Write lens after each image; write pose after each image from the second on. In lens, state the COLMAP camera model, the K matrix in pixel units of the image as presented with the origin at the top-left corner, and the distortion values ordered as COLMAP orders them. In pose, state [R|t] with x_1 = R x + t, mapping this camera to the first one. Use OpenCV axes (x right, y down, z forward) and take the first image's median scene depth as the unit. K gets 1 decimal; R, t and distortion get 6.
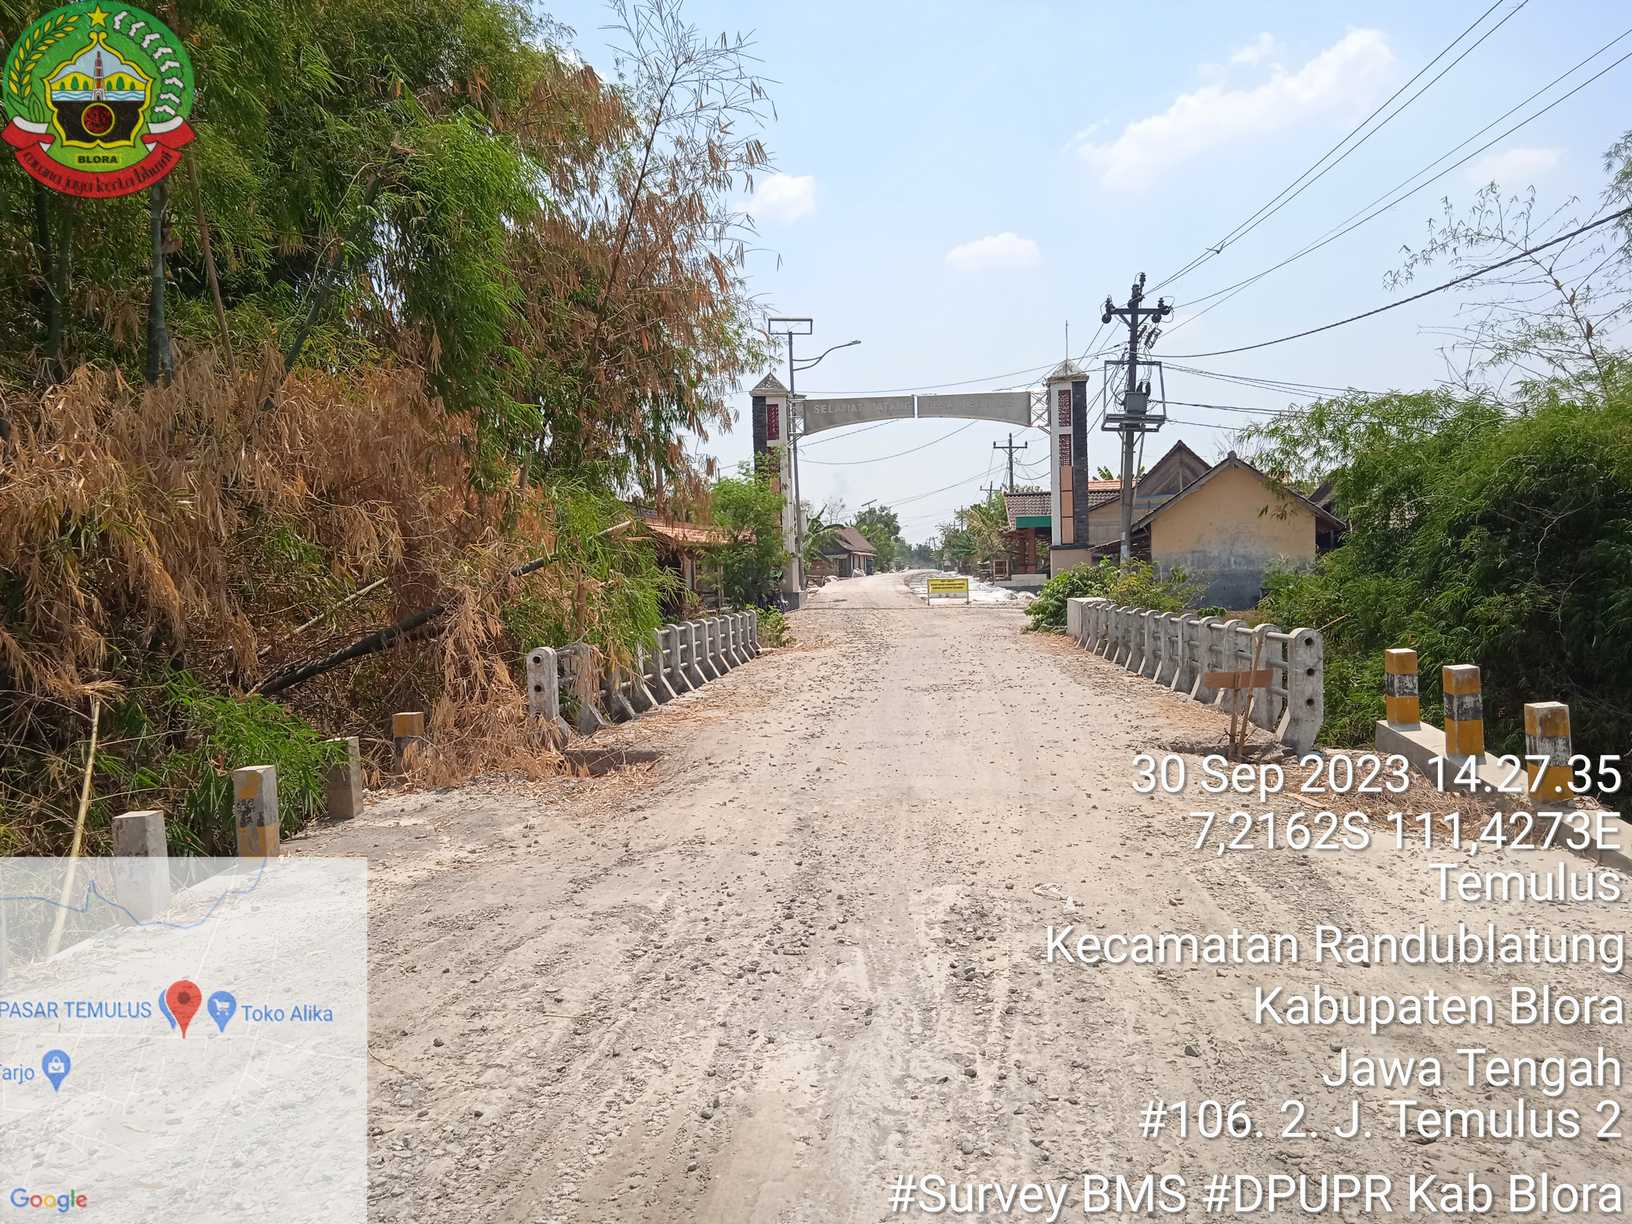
lens RADIAL K [[1324.9, 0, 821.0], [0, 1324.9, 591.4], [0, 0, 1]] dist [0.005206, -0.003001]
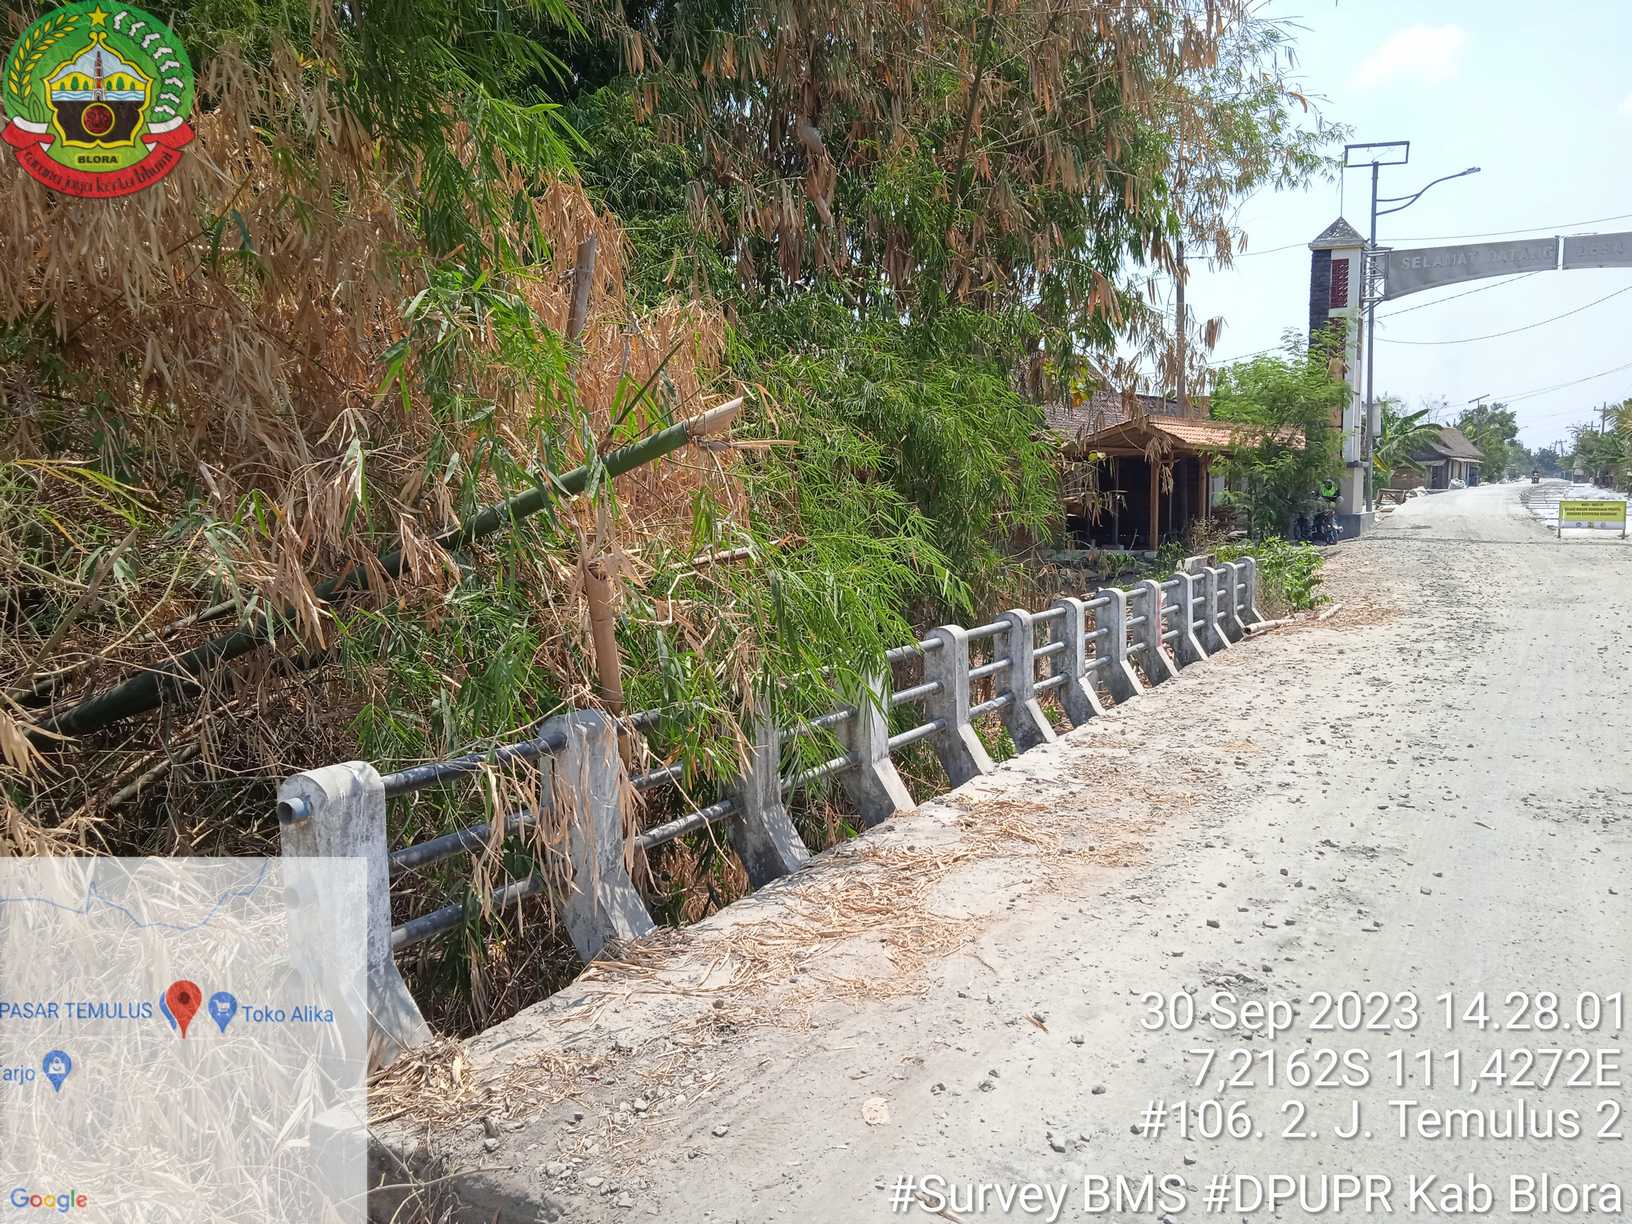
lens RADIAL K [[1334.7, 0, 821.4], [0, 1334.7, 613.8], [0, 0, 1]] dist [0.057446, -0.072416]
pose [[0.915880, 0.060794, -0.396822, 0.008504], [-0.024967, 0.995180, 0.094838, -0.007590], [0.400675, -0.076953, 0.912983, 0.177755]]
